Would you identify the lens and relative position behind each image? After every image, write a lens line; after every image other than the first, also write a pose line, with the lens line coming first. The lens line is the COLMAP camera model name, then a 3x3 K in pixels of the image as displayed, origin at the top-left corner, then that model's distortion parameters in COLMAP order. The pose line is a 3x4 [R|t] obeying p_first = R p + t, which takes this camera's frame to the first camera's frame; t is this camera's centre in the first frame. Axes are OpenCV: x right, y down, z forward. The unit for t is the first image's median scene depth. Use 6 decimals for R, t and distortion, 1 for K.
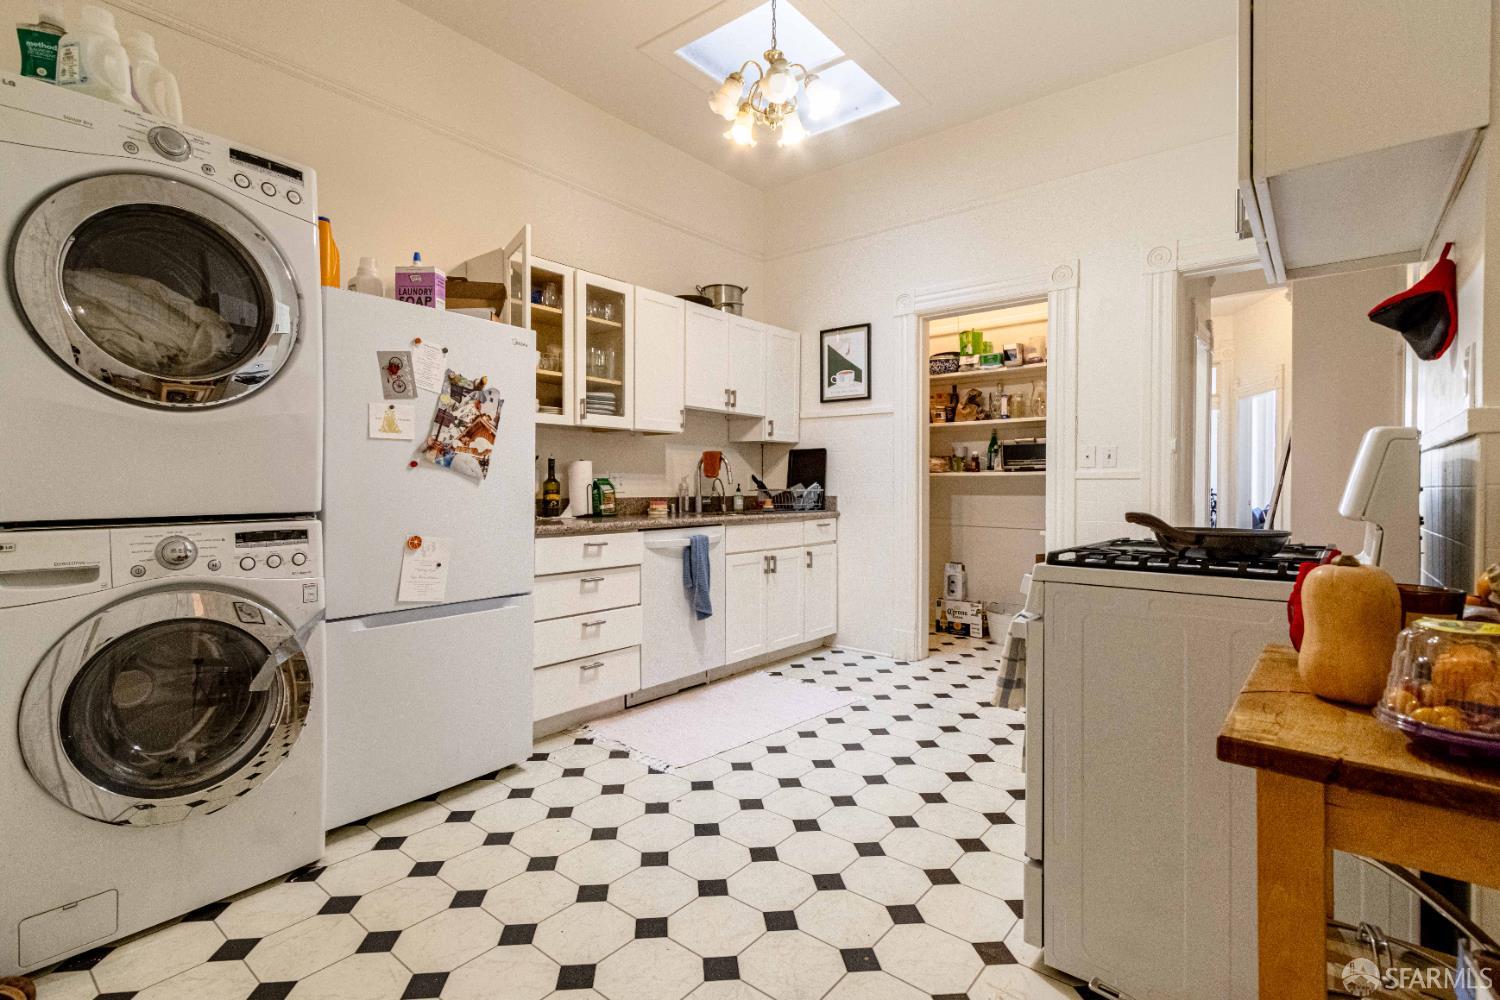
lens RADIAL K [[705.7, 0, 748.9], [0, 705.7, 492.5], [0, 0, 1]] dist [0.002602, 0.000369]
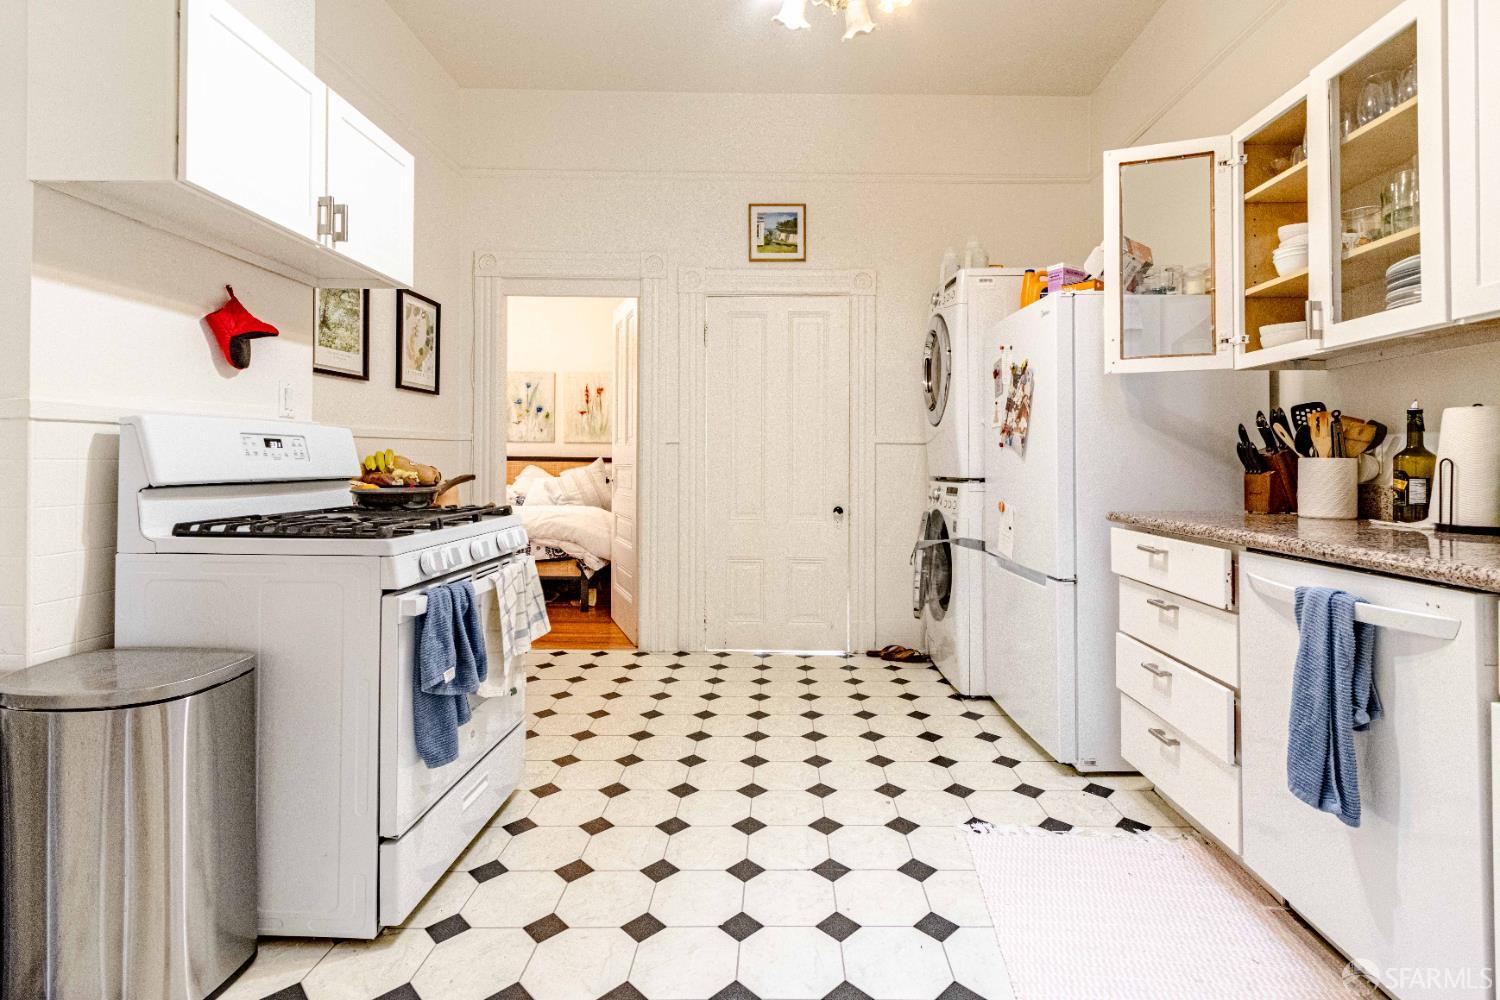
lens RADIAL K [[699.4, 0, 772.8], [0, 699.4, 456.0], [0, 0, 1]] dist [0.024579, -0.019439]
pose [[-0.787113, -0.008649, -0.616749, 0.427607], [-0.008656, 0.999958, -0.002976, -0.008713], [0.616748, 0.002996, -0.787155, 1.179759]]
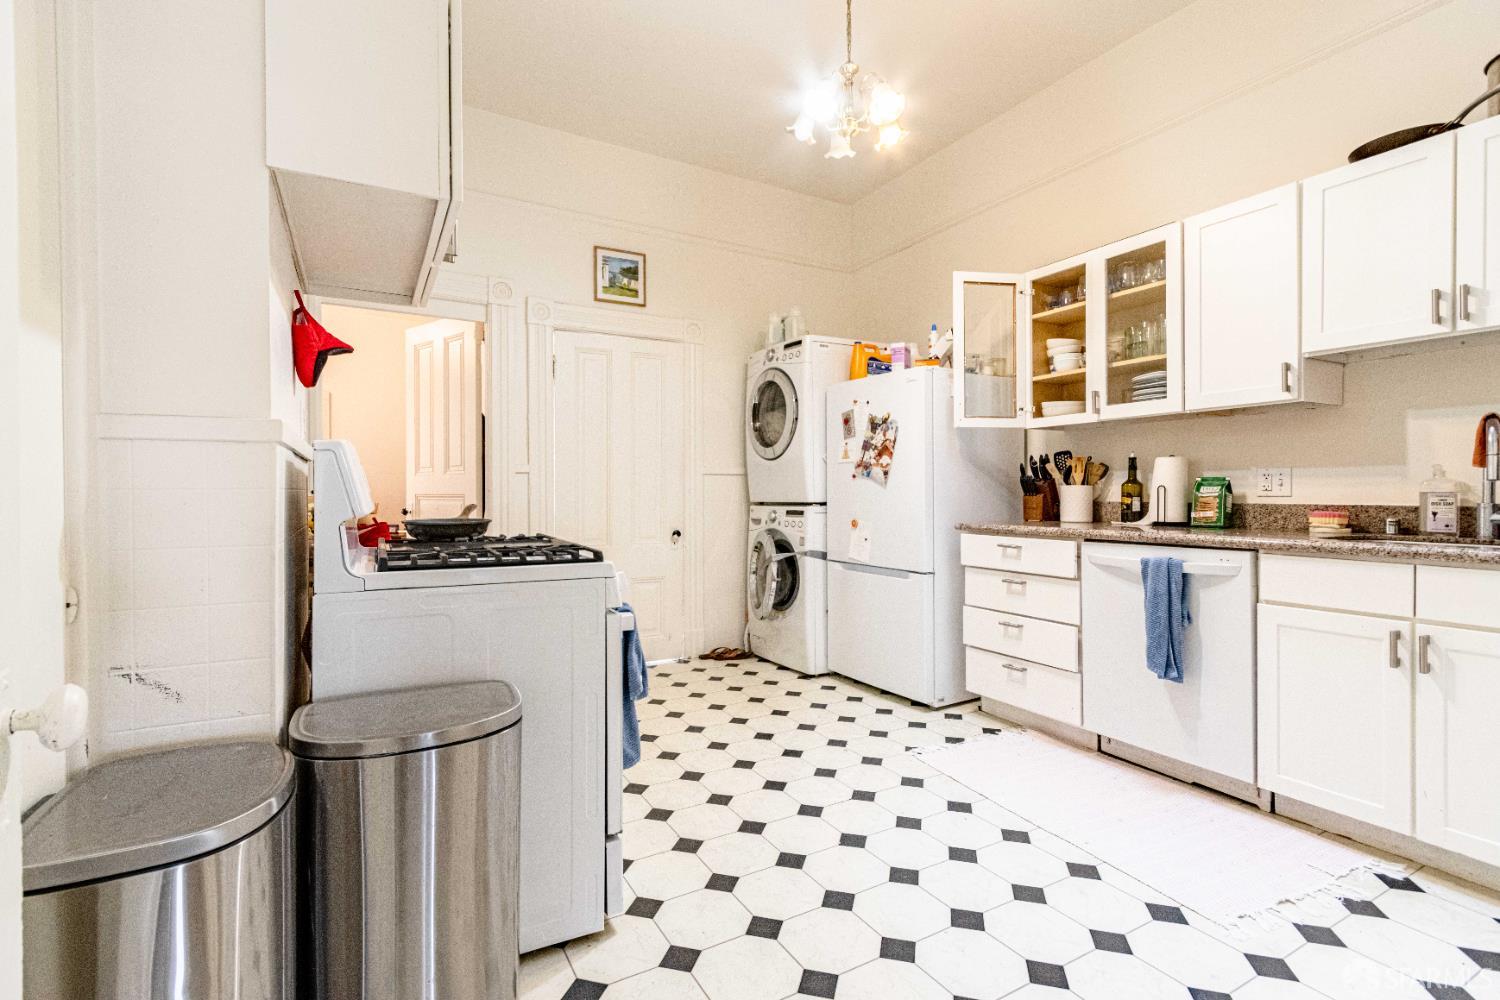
lens RADIAL K [[688.6, 0, 724.3], [0, 688.6, 495.2], [0, 0, 1]] dist [0.001469, 0.000093]
pose [[-0.396470, 0.005472, -0.918031, 0.767041], [-0.004010, 0.999962, 0.007693, -0.004629], [0.918039, 0.006731, -0.396433, 0.921930]]
